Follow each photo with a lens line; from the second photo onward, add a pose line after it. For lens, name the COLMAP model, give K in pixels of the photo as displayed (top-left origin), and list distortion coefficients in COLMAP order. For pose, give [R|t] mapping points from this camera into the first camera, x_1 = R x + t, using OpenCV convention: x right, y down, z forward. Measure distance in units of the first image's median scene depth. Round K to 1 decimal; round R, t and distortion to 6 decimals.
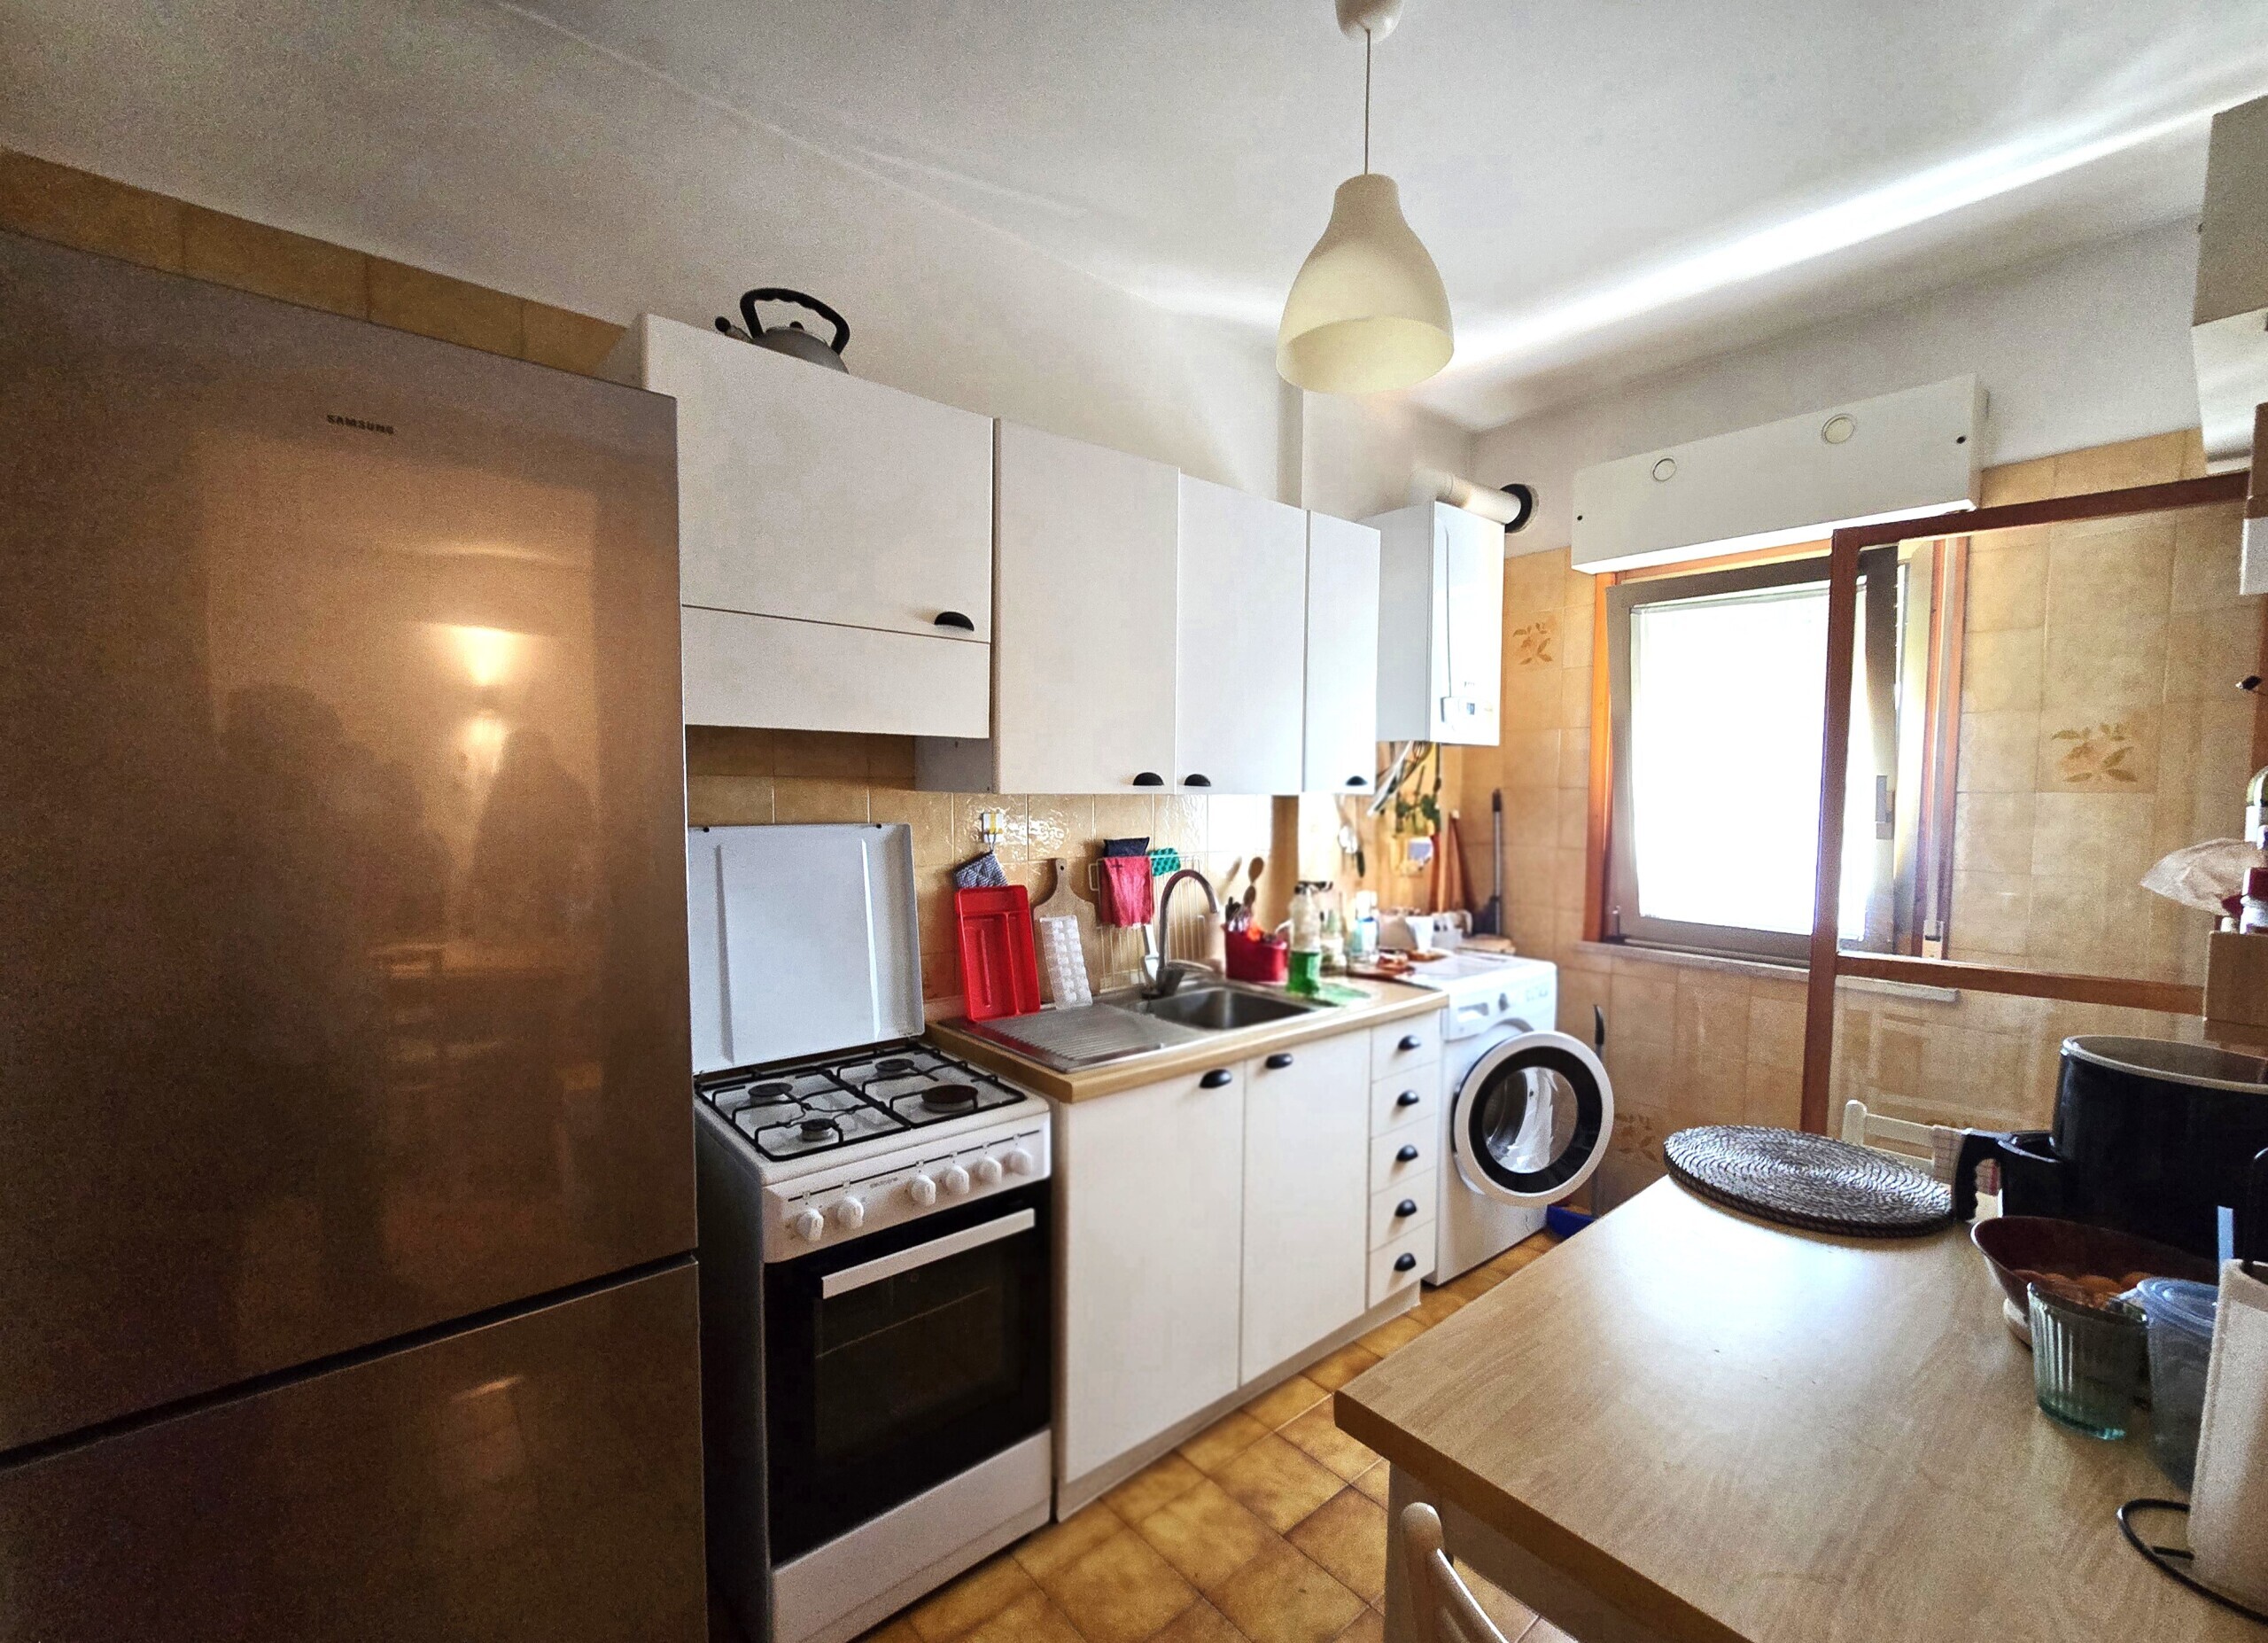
lens RADIAL K [[934.9, 0, 1137.6], [0, 934.9, 842.0], [0, 0, 1]] dist [-0.003838, -0.000951]
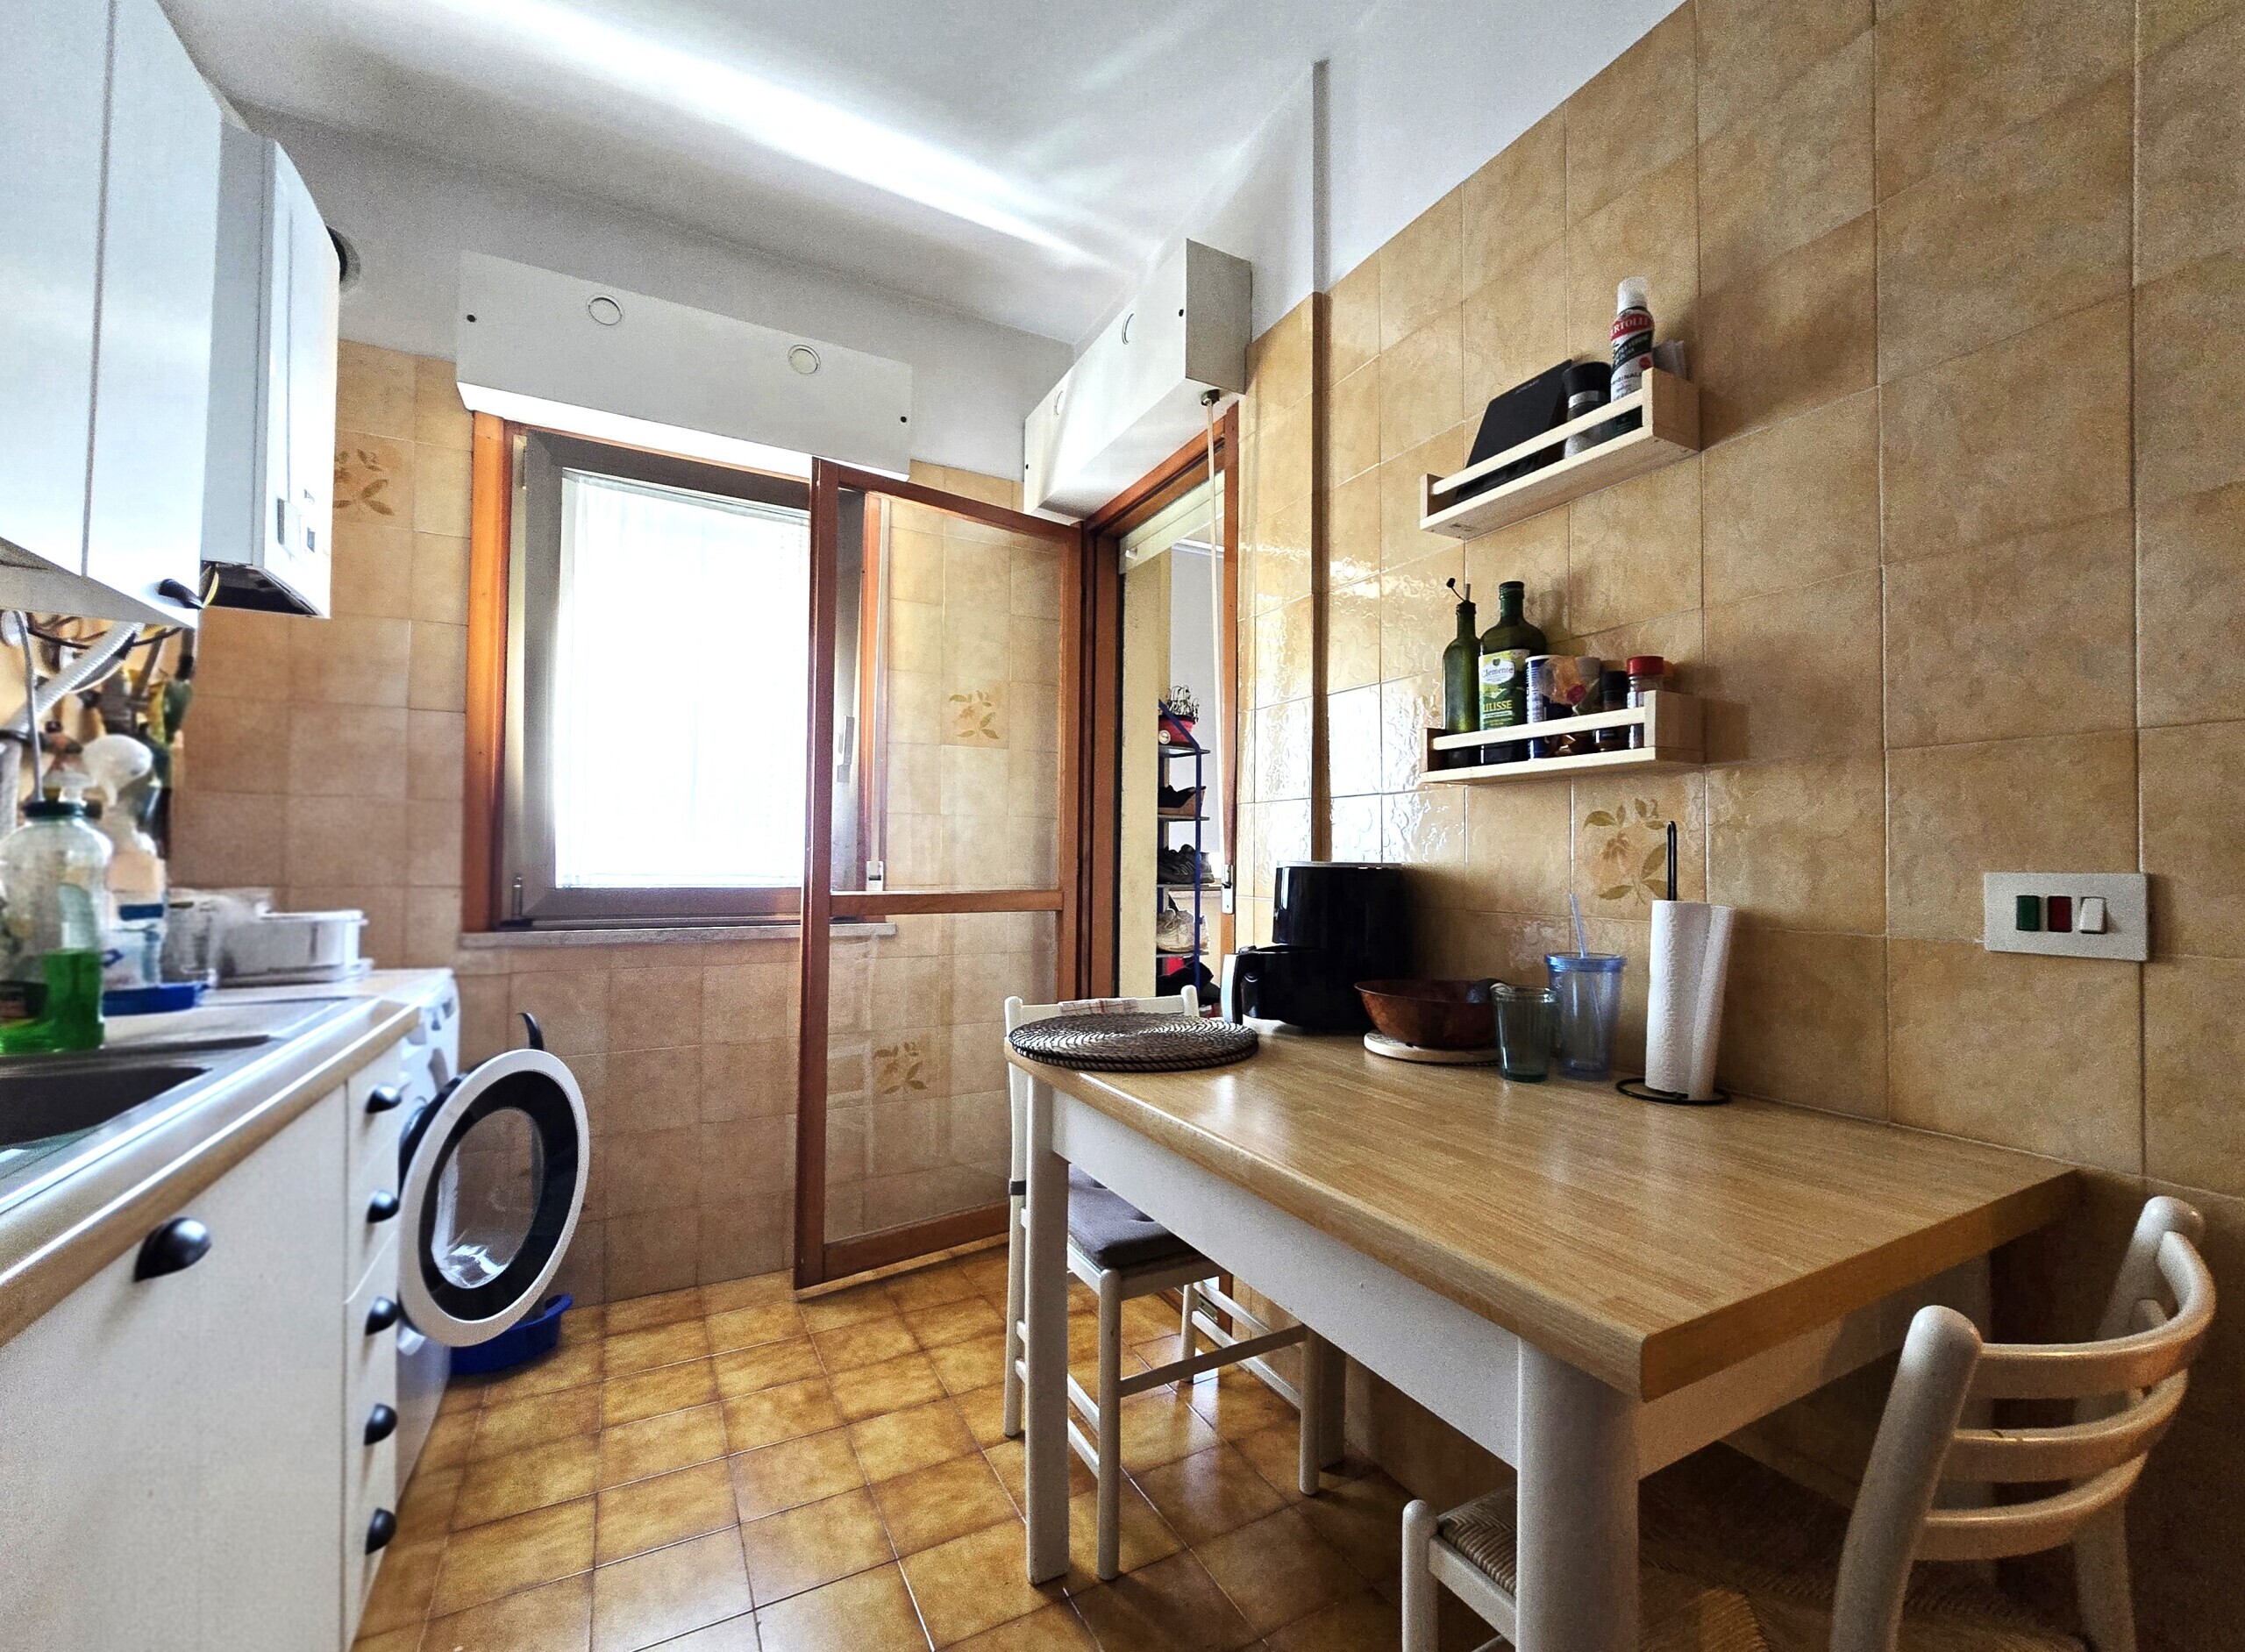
lens RADIAL K [[934.9, 0, 1135.4], [0, 934.9, 835.4], [0, 0, 1]] dist [-0.004593, 0.000637]
pose [[0.178884, 0.011708, 0.983801, -0.140580], [0.040402, 0.998998, -0.019235, 0.086295], [-0.983040, 0.043188, 0.178232, 0.504698]]
